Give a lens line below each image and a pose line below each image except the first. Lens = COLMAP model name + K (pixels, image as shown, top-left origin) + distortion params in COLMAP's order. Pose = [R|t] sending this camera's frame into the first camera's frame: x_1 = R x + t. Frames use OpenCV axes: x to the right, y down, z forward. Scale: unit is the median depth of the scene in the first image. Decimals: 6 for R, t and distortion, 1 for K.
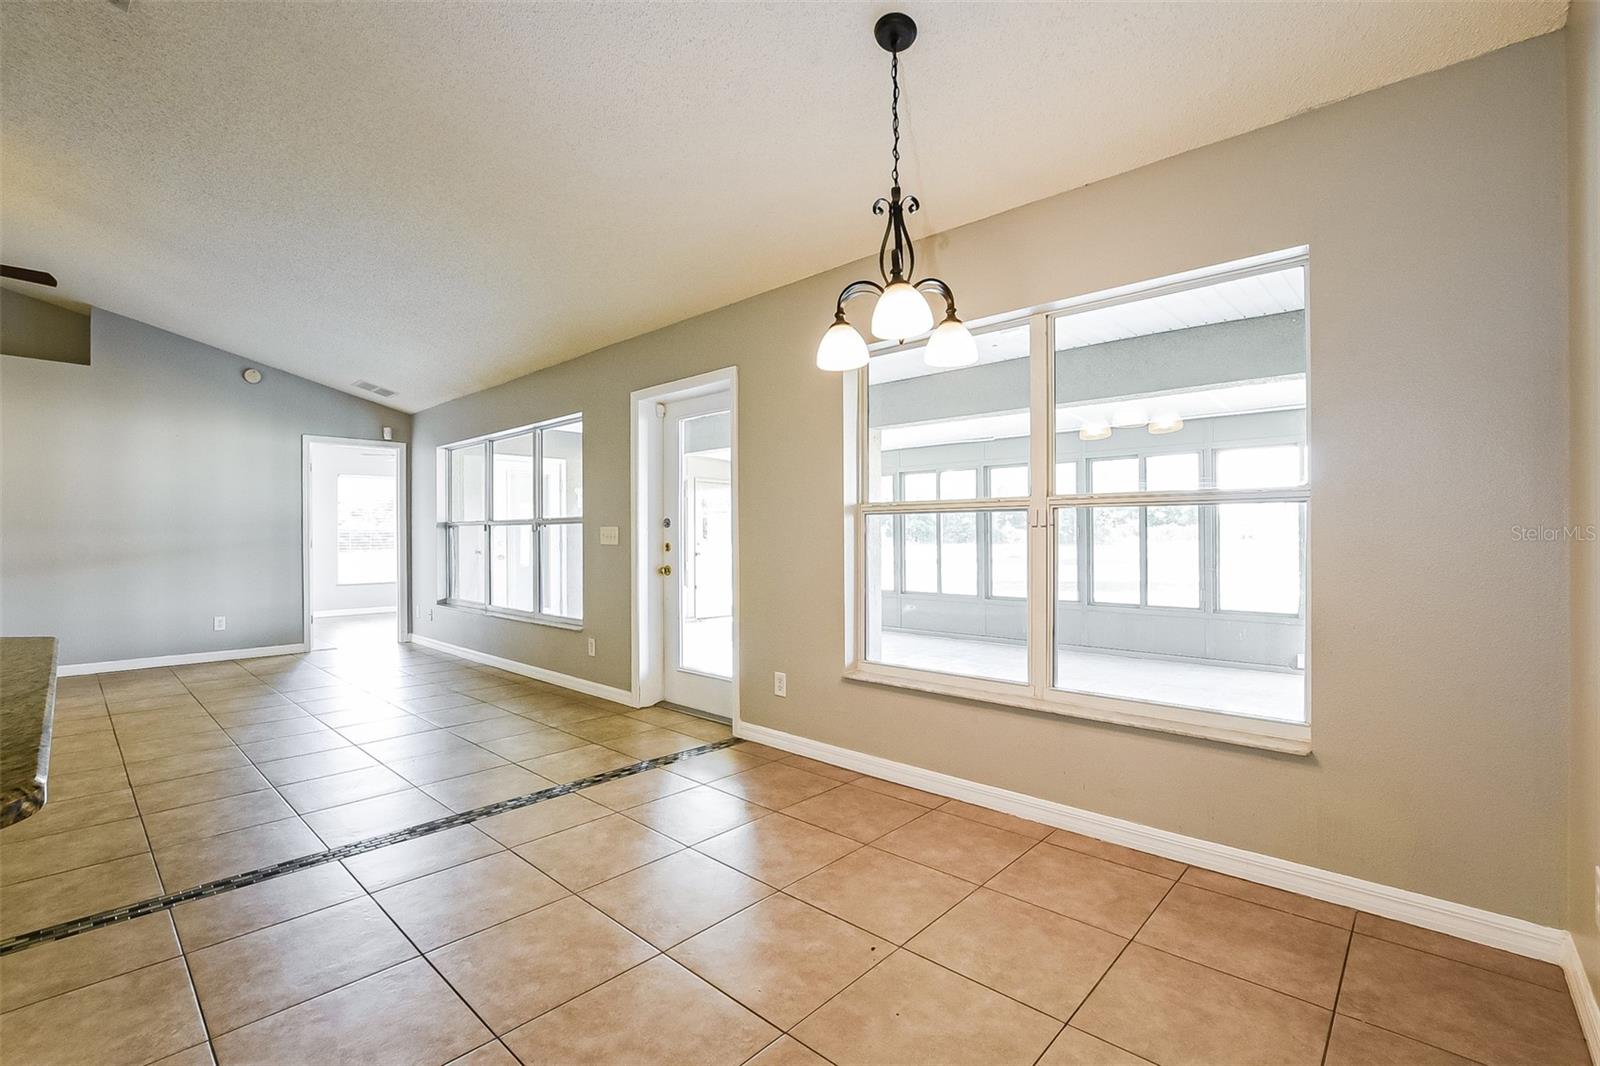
lens RADIAL K [[709.5, 0, 797.7], [0, 709.5, 528.7], [0, 0, 1]] dist [-0.032154, 0.003485]
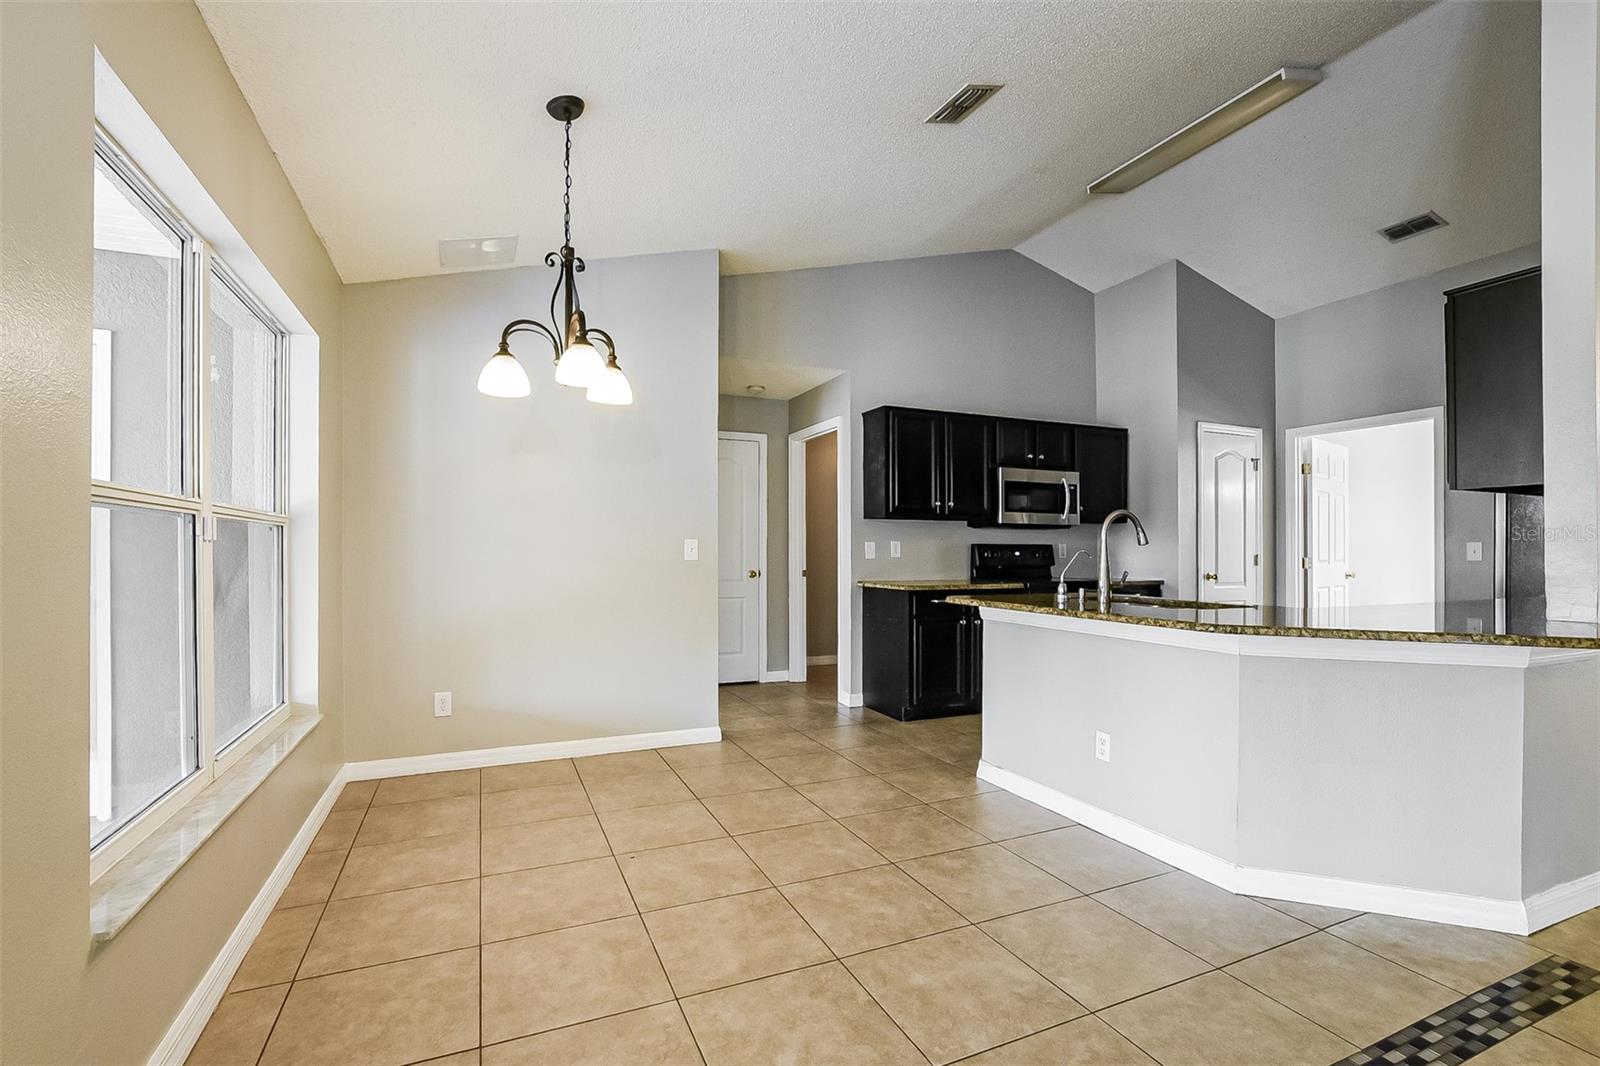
lens RADIAL K [[709.5, 0, 793.7], [0, 709.5, 545.2], [0, 0, 1]] dist [-0.032154, 0.003485]
pose [[-0.917286, 0.008857, 0.398130, -0.426526], [0.001907, 0.999839, -0.017851, 0.014651], [-0.398224, -0.015615, -0.917155, 1.261284]]
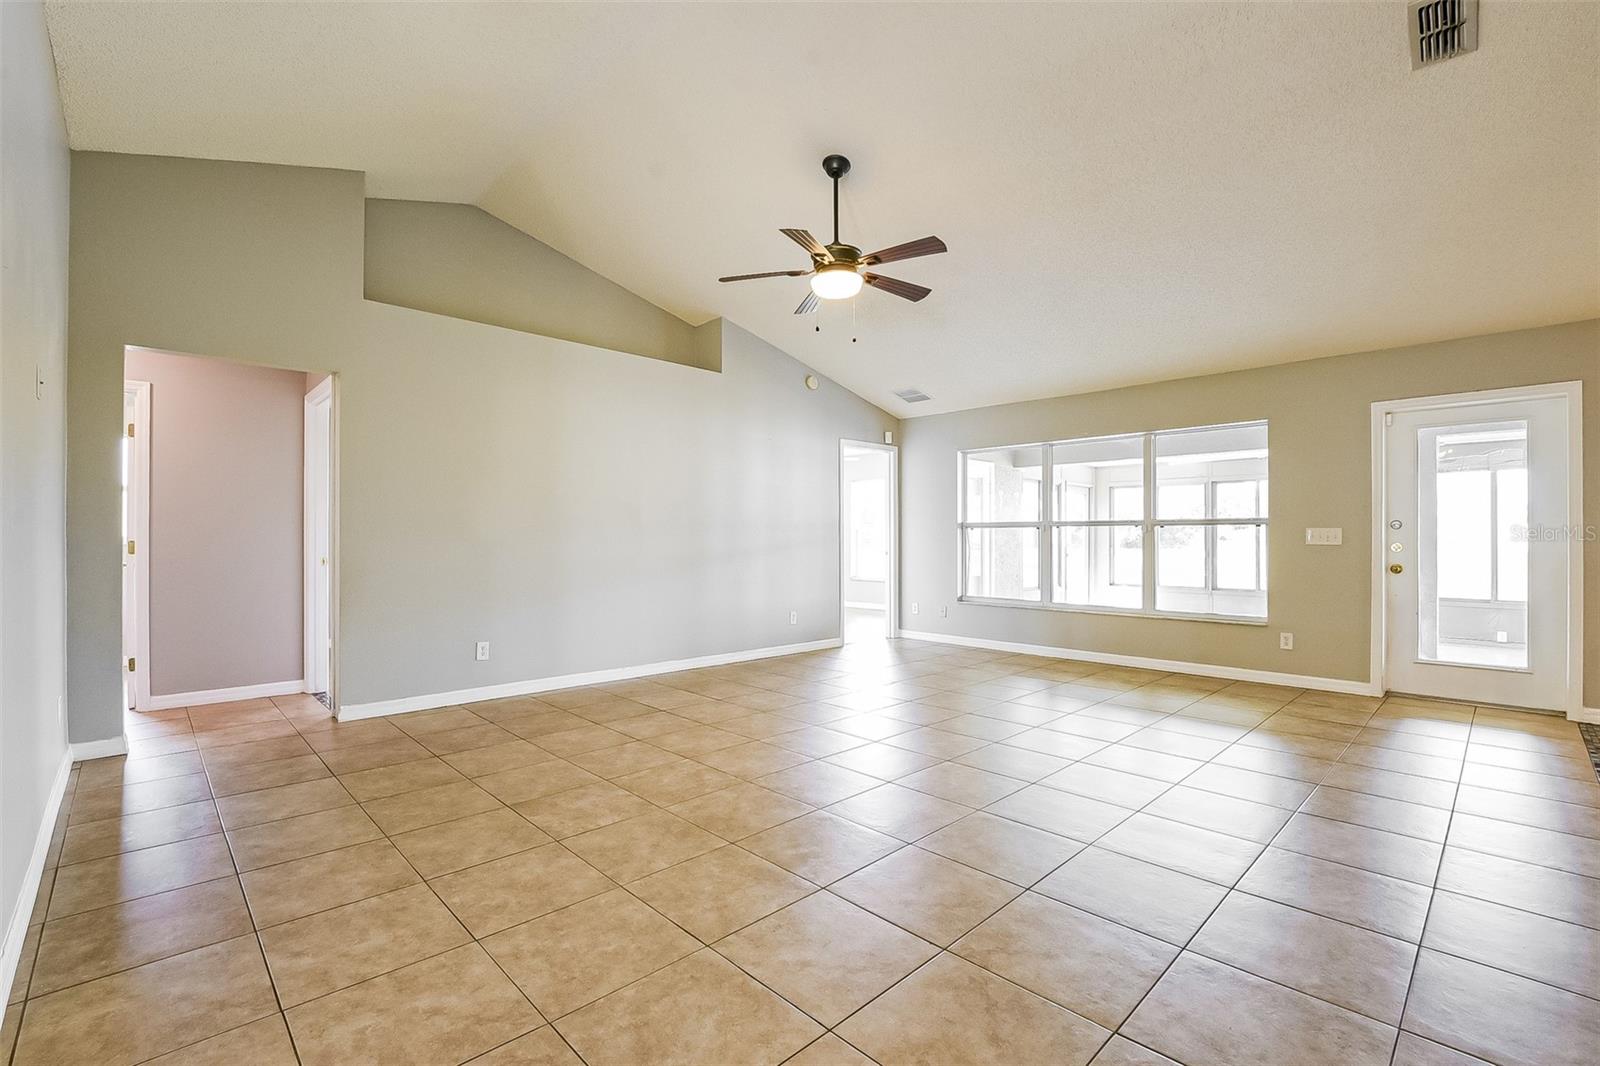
lens RADIAL K [[709.5, 0, 783.0], [0, 709.5, 540.1], [0, 0, 1]] dist [-0.032154, 0.003485]
pose [[0.998443, 0.005690, -0.055493, -1.534799], [-0.004954, 0.999898, 0.013384, 0.008612], [0.055564, -0.013088, 0.998369, -0.140682]]
